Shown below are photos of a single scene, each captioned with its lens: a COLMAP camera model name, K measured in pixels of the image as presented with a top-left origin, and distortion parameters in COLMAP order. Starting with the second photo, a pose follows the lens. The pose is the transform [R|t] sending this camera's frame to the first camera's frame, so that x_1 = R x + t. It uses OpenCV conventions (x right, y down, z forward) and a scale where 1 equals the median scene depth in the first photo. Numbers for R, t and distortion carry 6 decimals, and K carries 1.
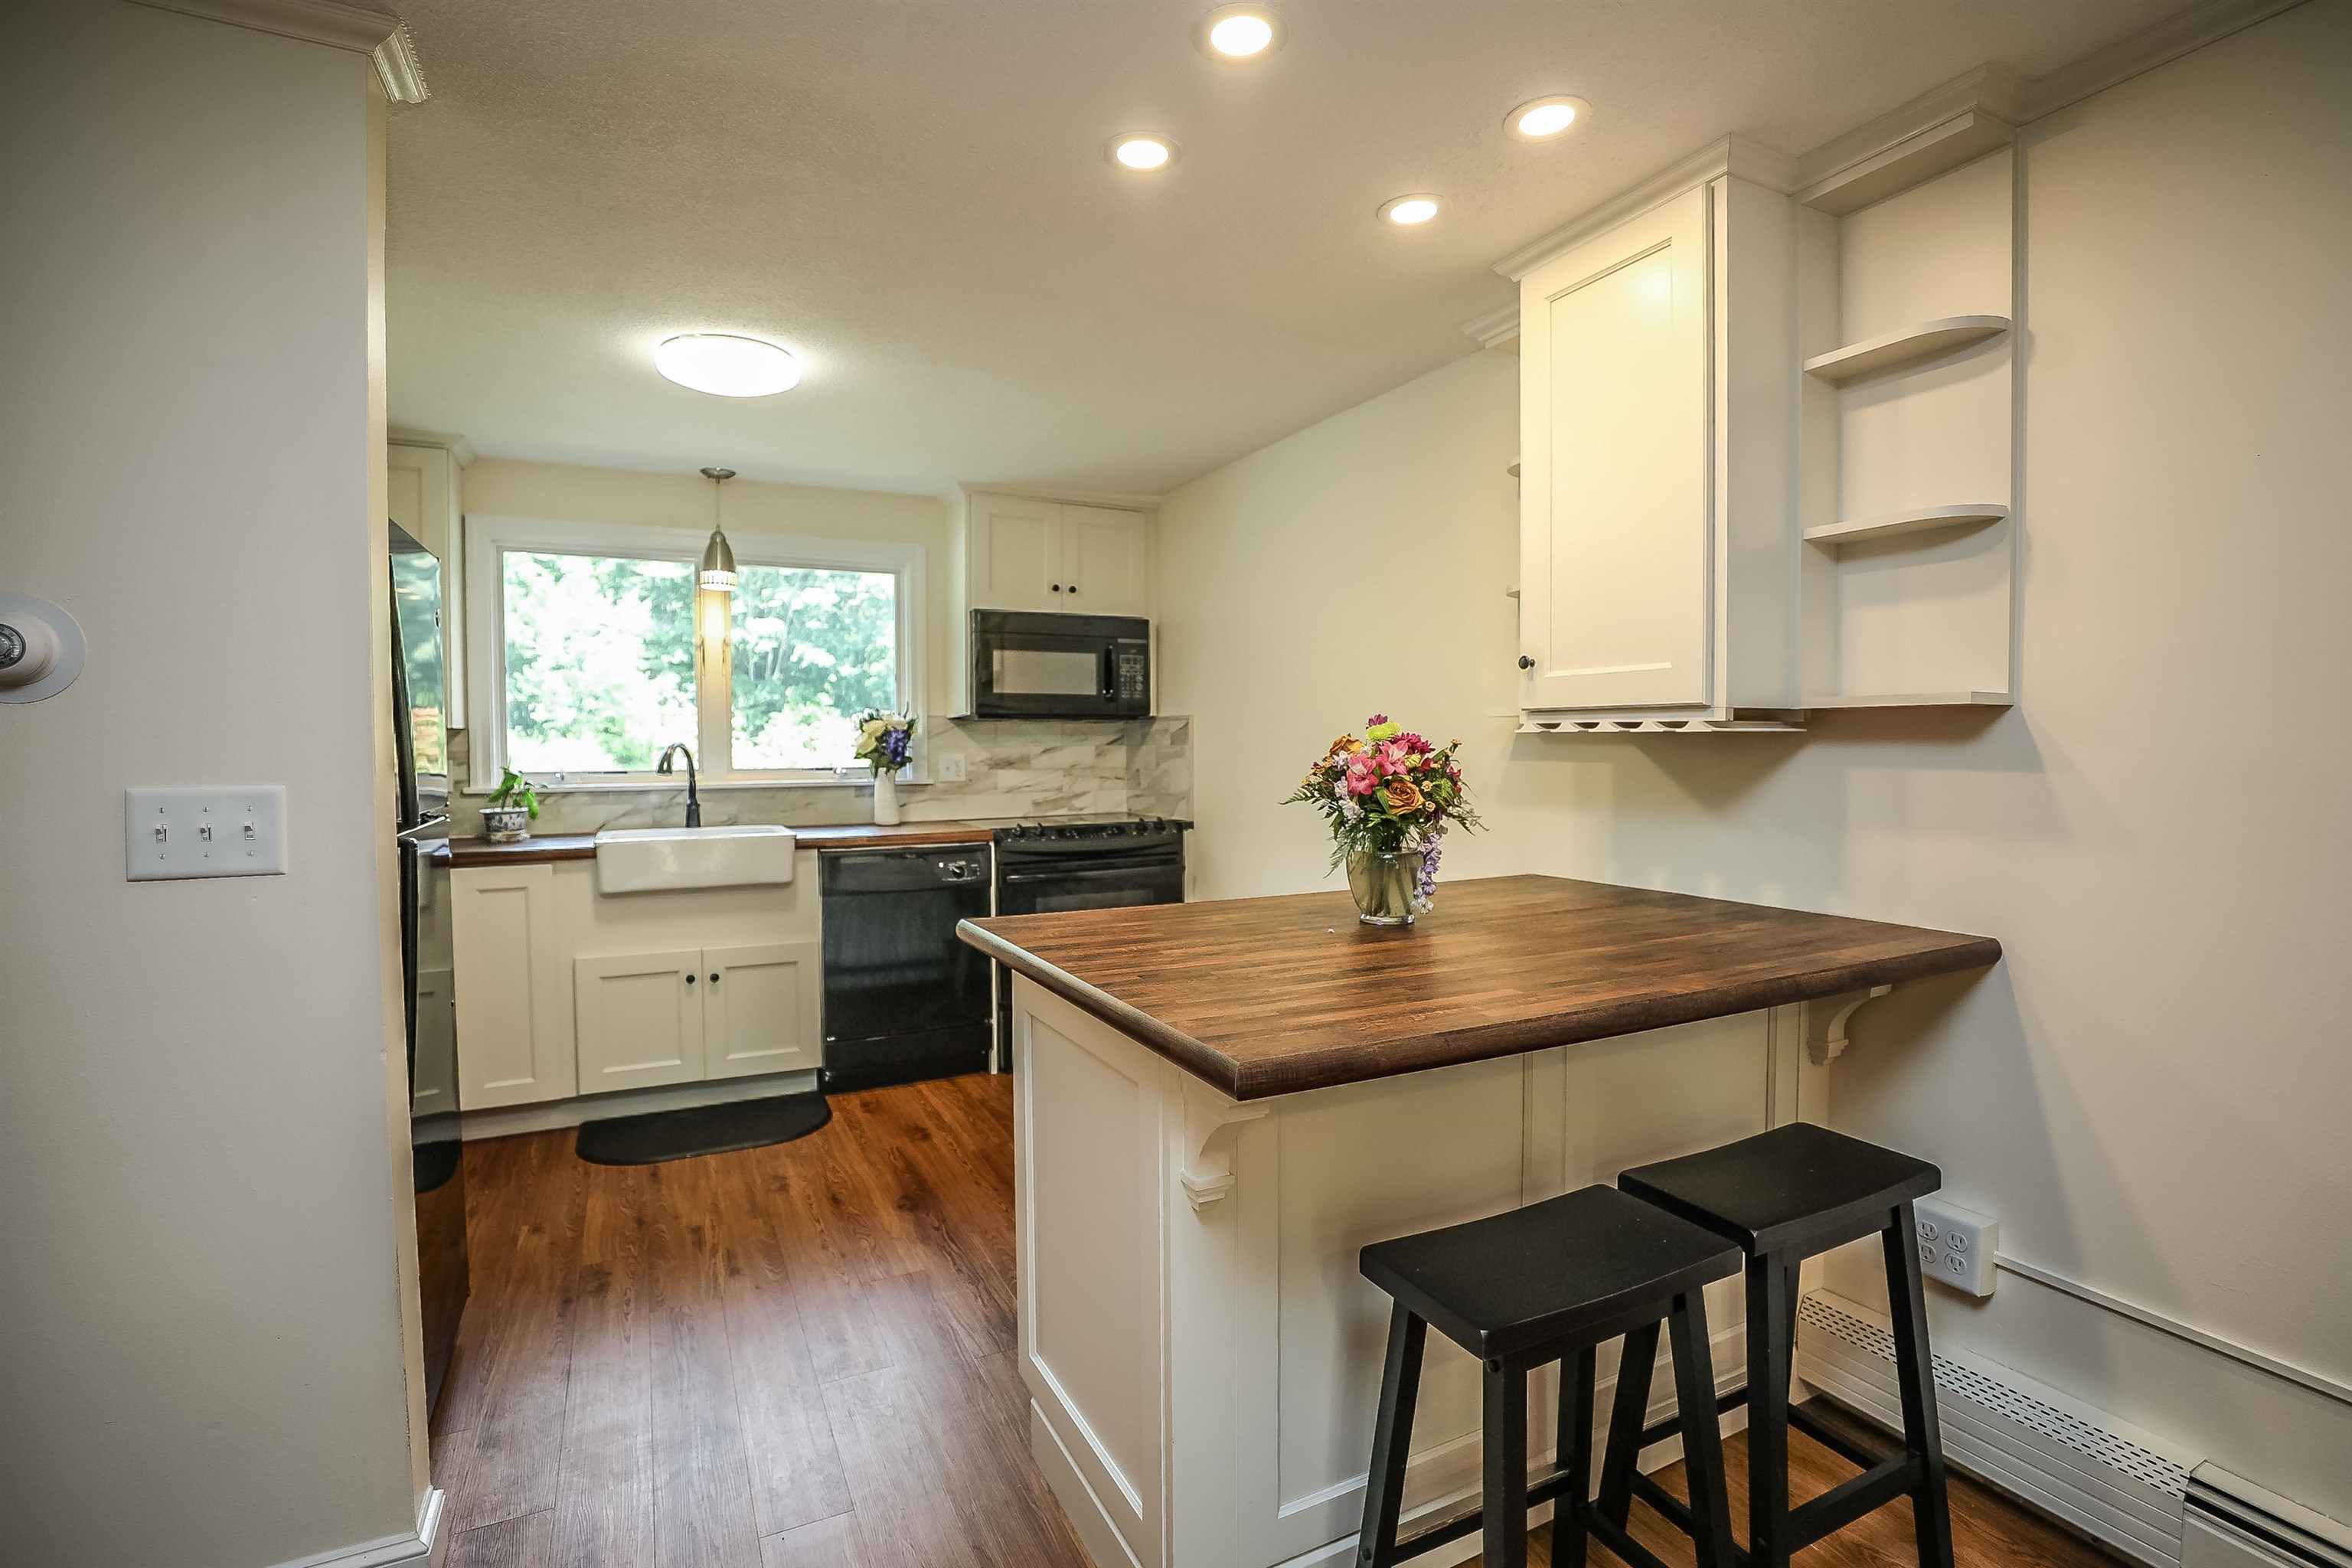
lens RADIAL K [[1085.3, 0, 1180.1], [0, 1085.3, 774.3], [0, 0, 1]] dist [-0.040570, 0.010954]
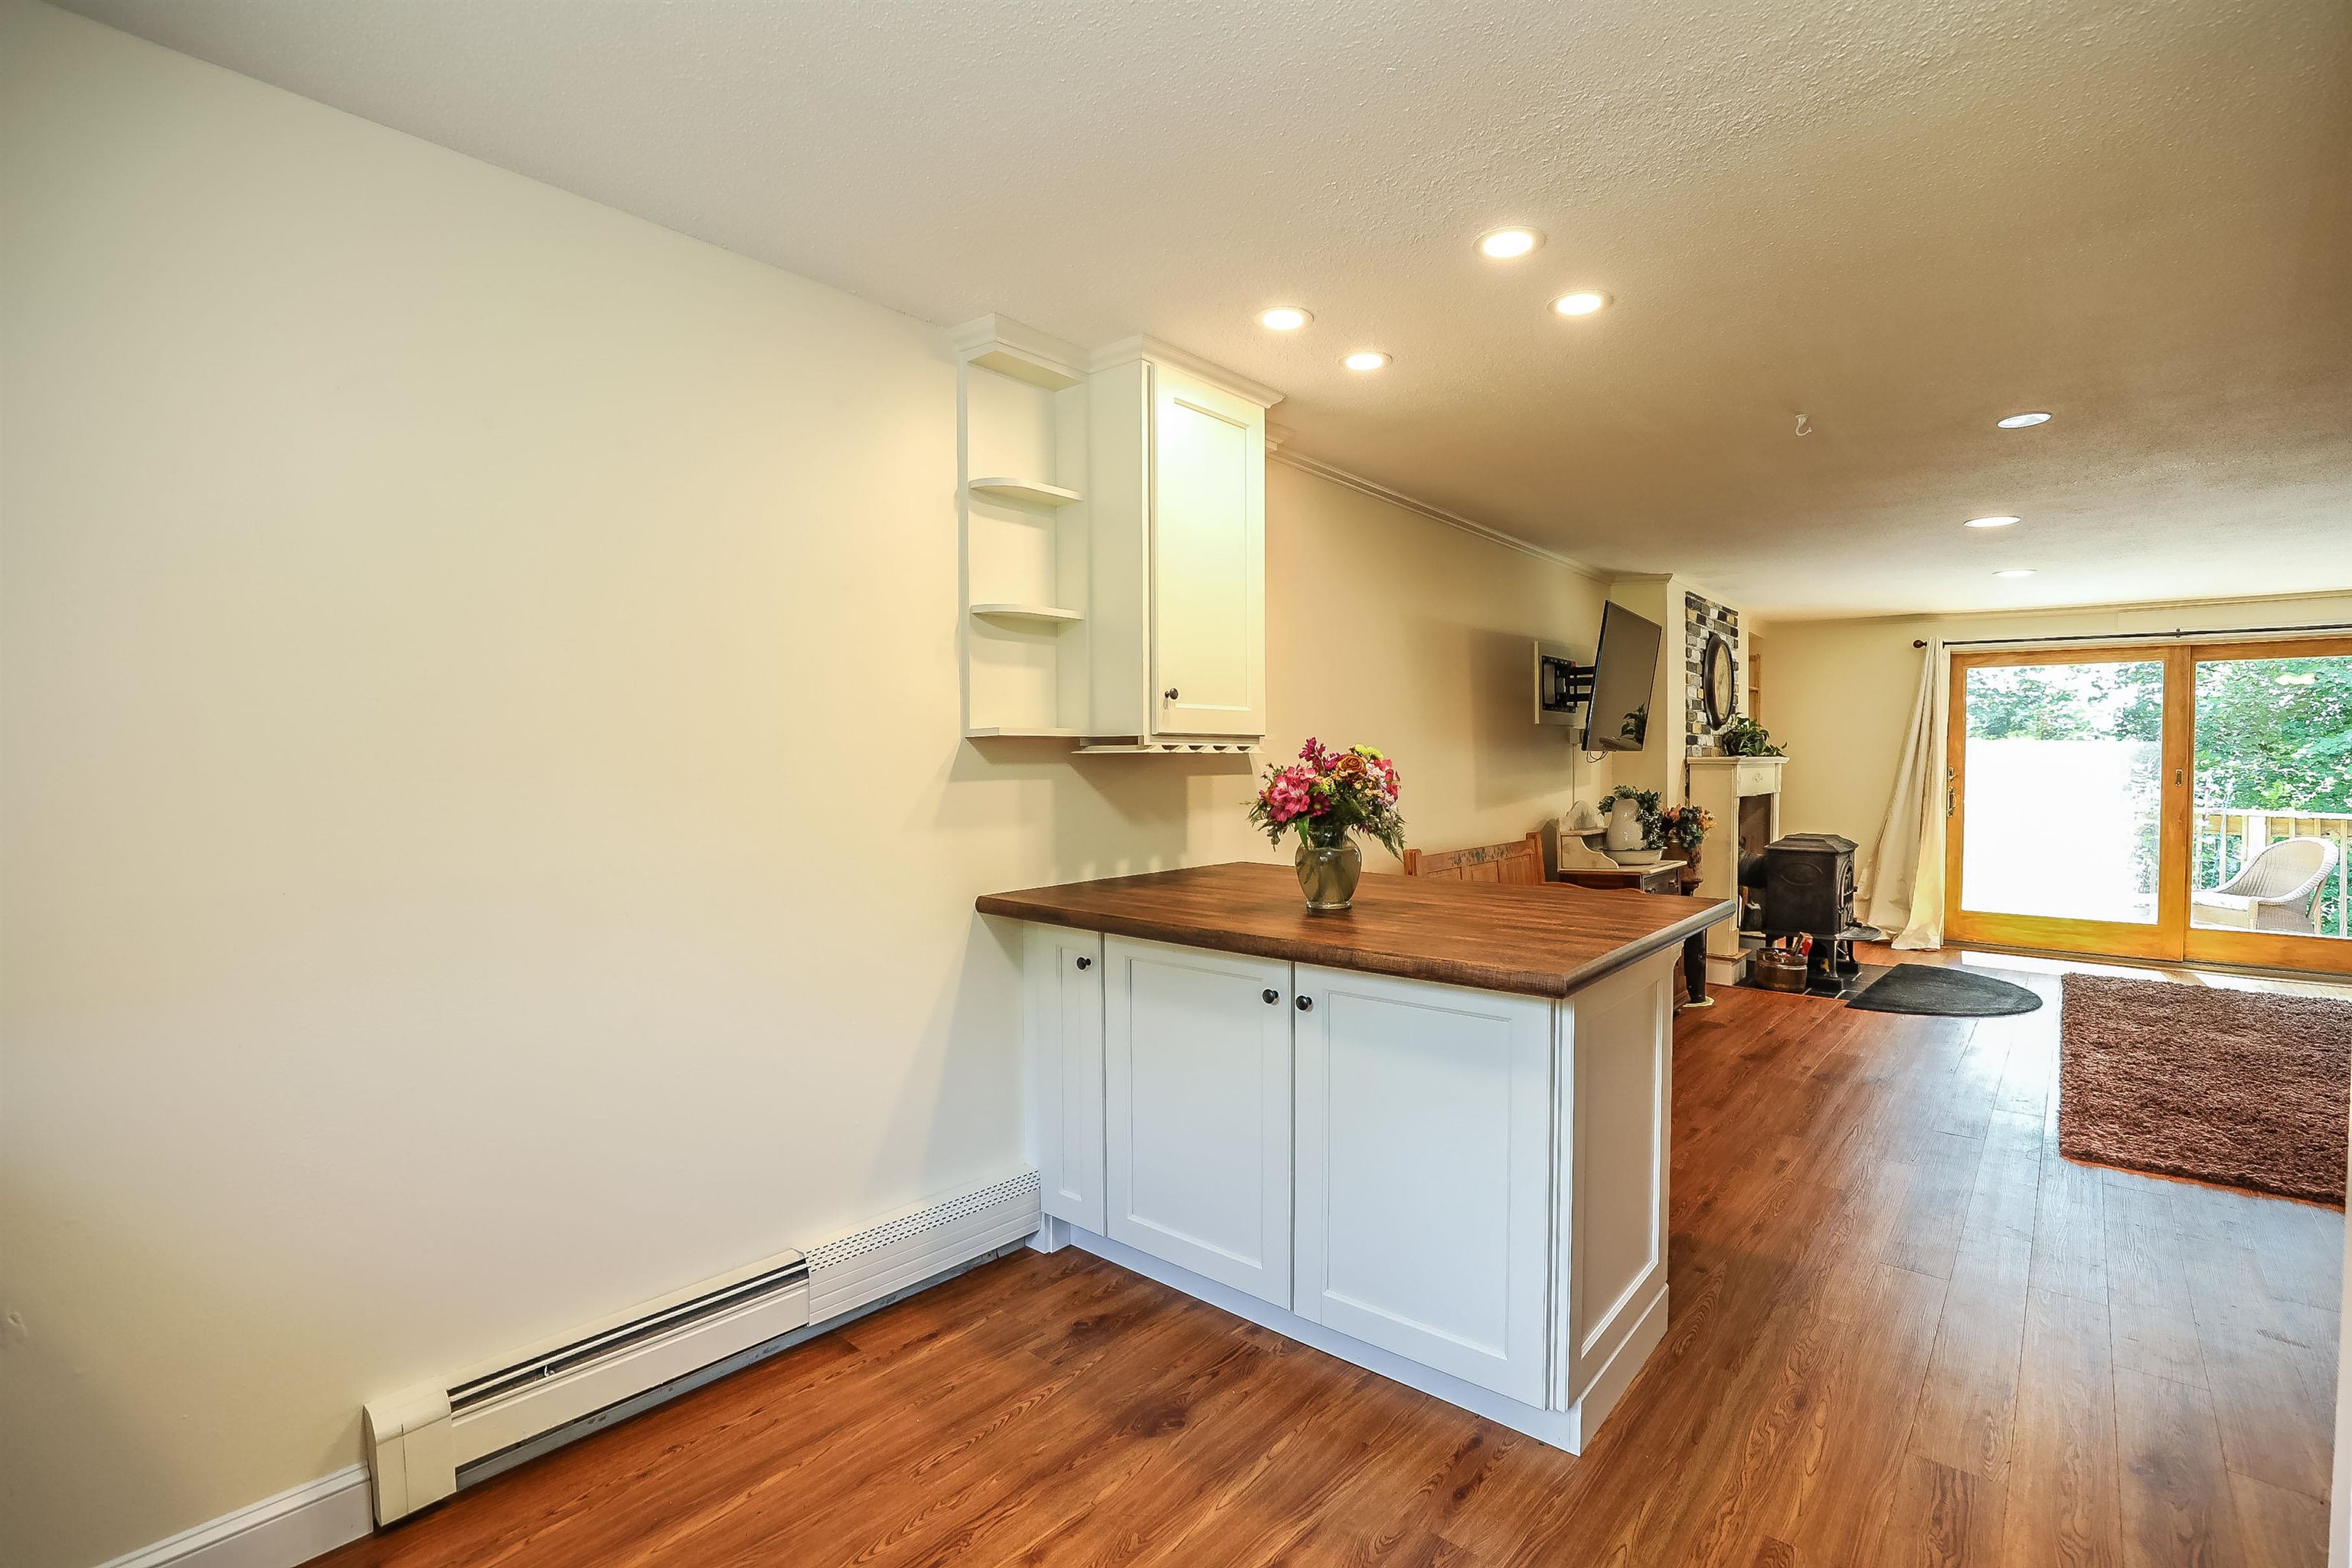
lens RADIAL K [[1068.0, 0, 1180.7], [0, 1068.0, 777.3], [0, 0, 1]] dist [-0.045634, 0.013644]
pose [[-0.389312, -0.011134, 0.921039, -0.401005], [0.033232, 0.999106, 0.026124, -0.023161], [-0.920506, 0.040778, -0.388594, 0.764460]]
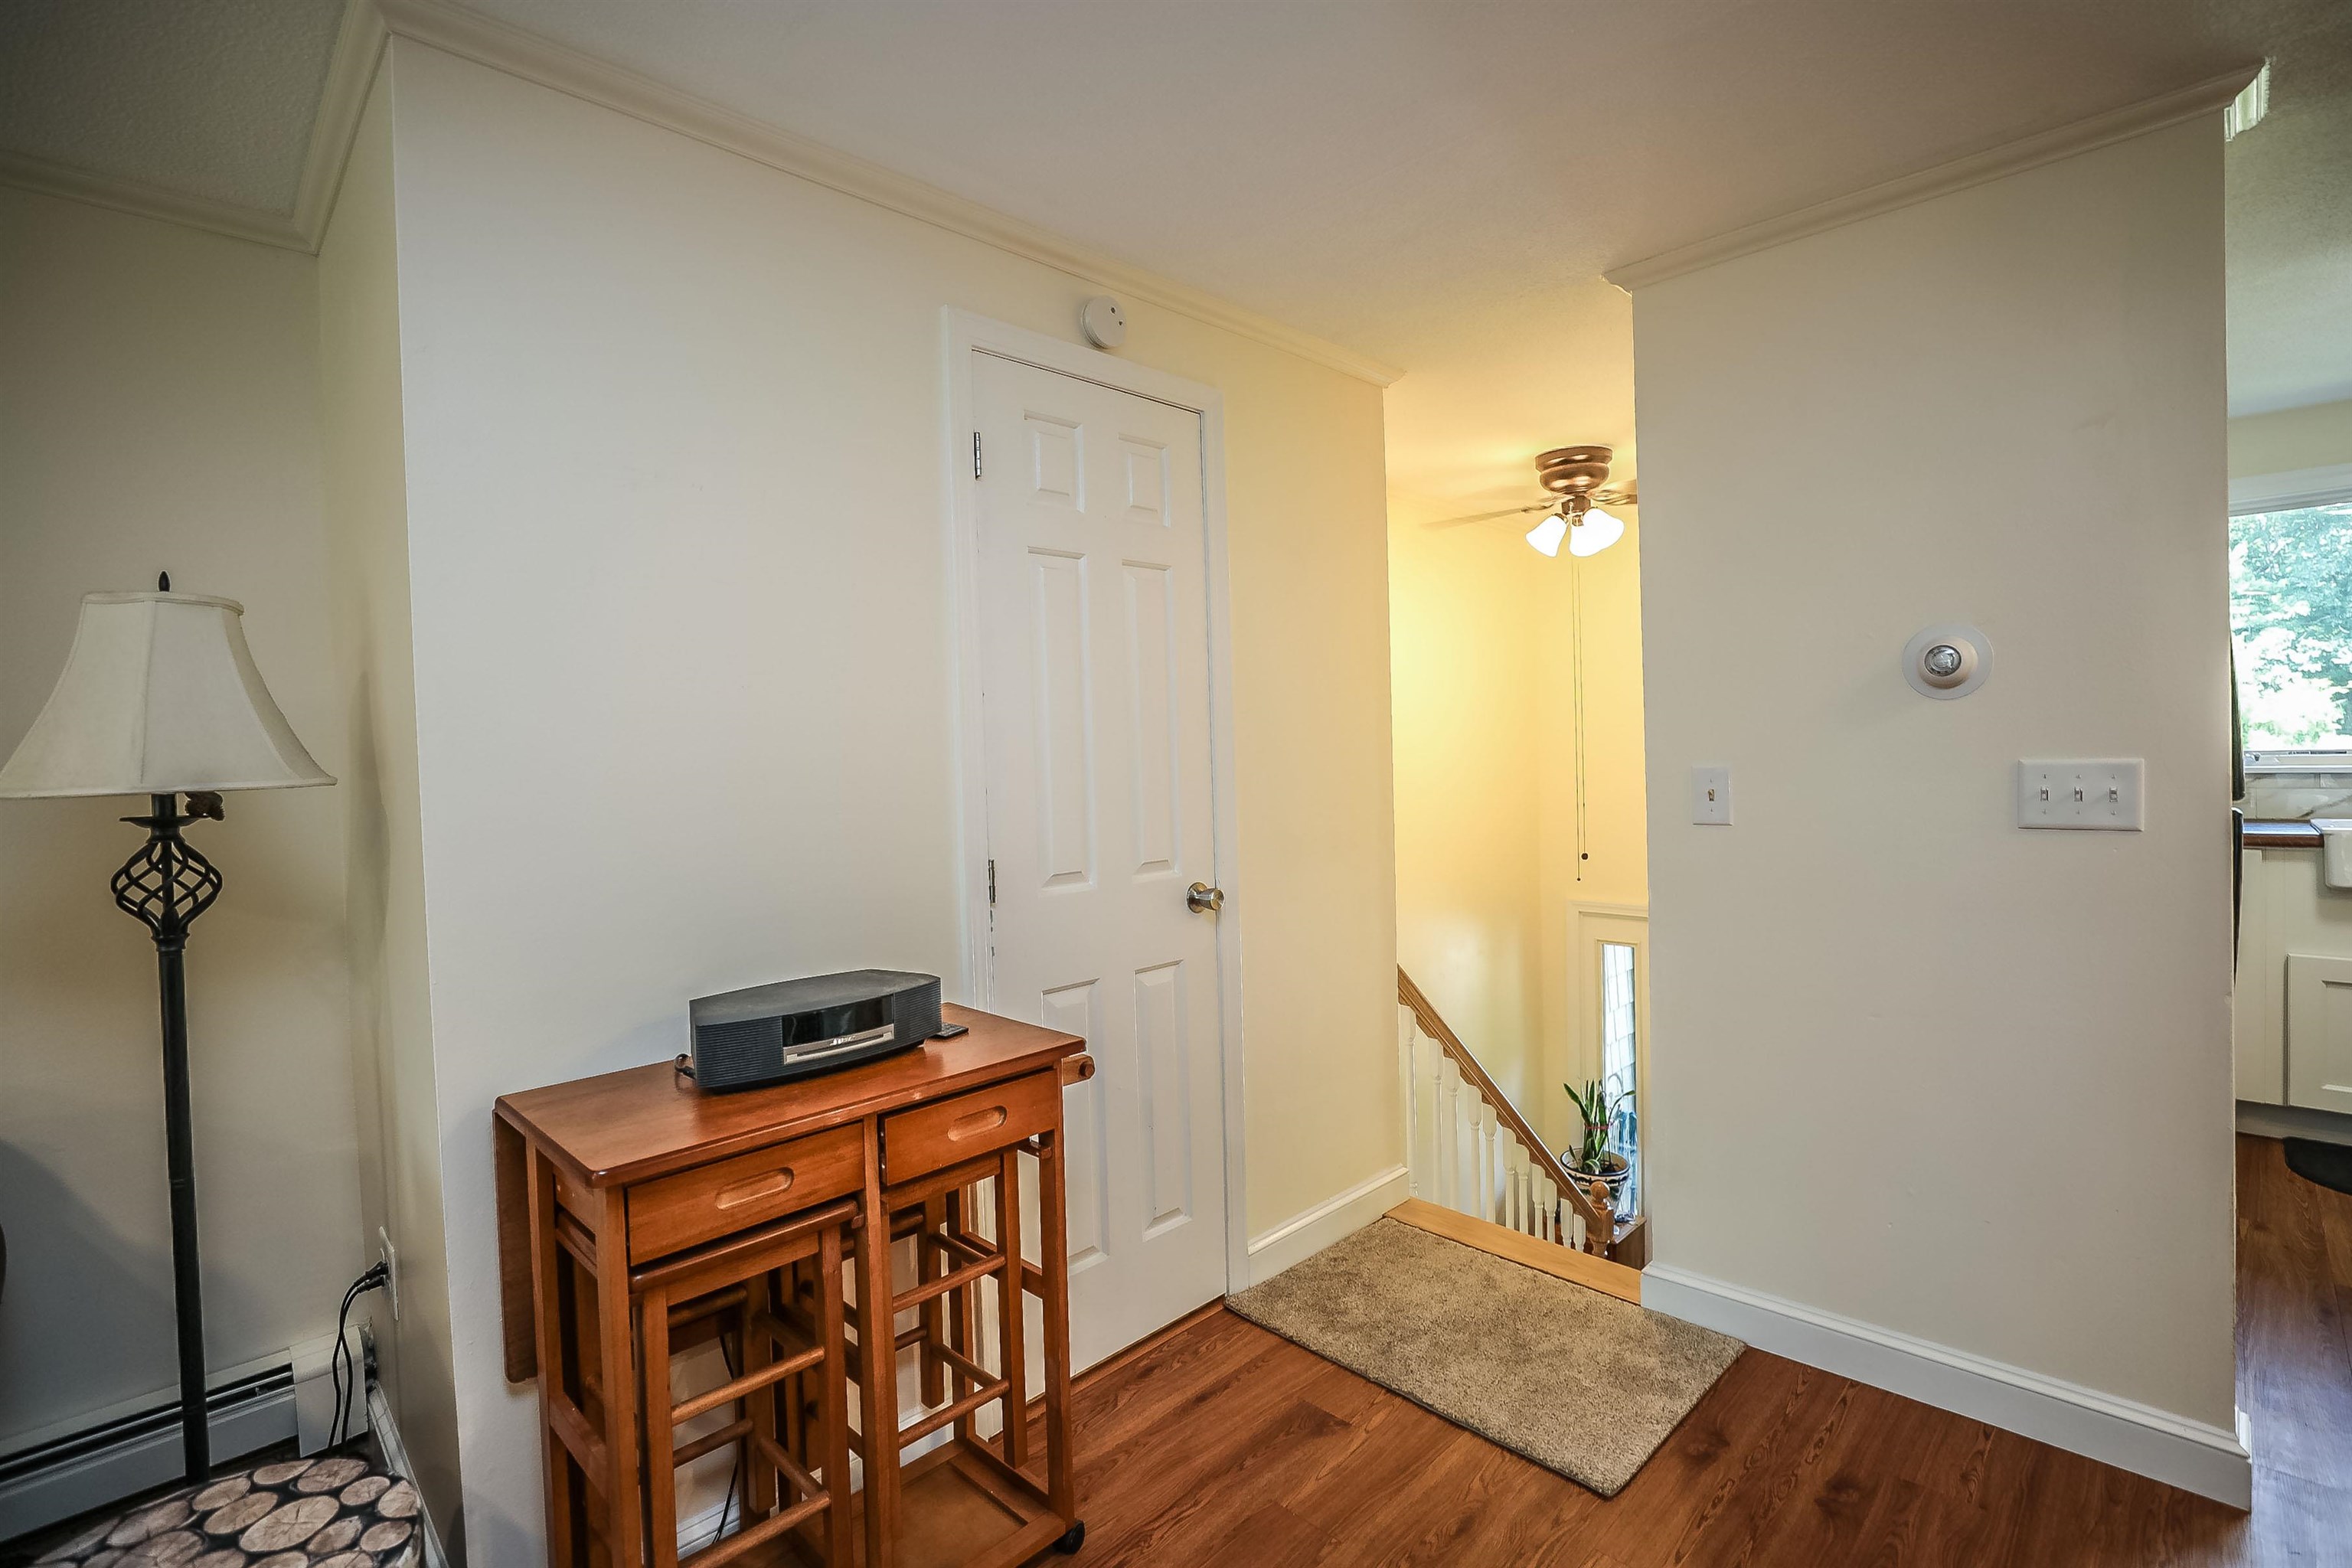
lens RADIAL K [[1085.3, 0, 1180.1], [0, 1085.3, 774.3], [0, 0, 1]] dist [-0.040570, 0.010954]
pose [[0.322266, 0.018639, -0.946466, -0.020417], [-0.003259, 0.999822, 0.018580, 0.003364], [0.946644, -0.002903, 0.322269, -0.146979]]
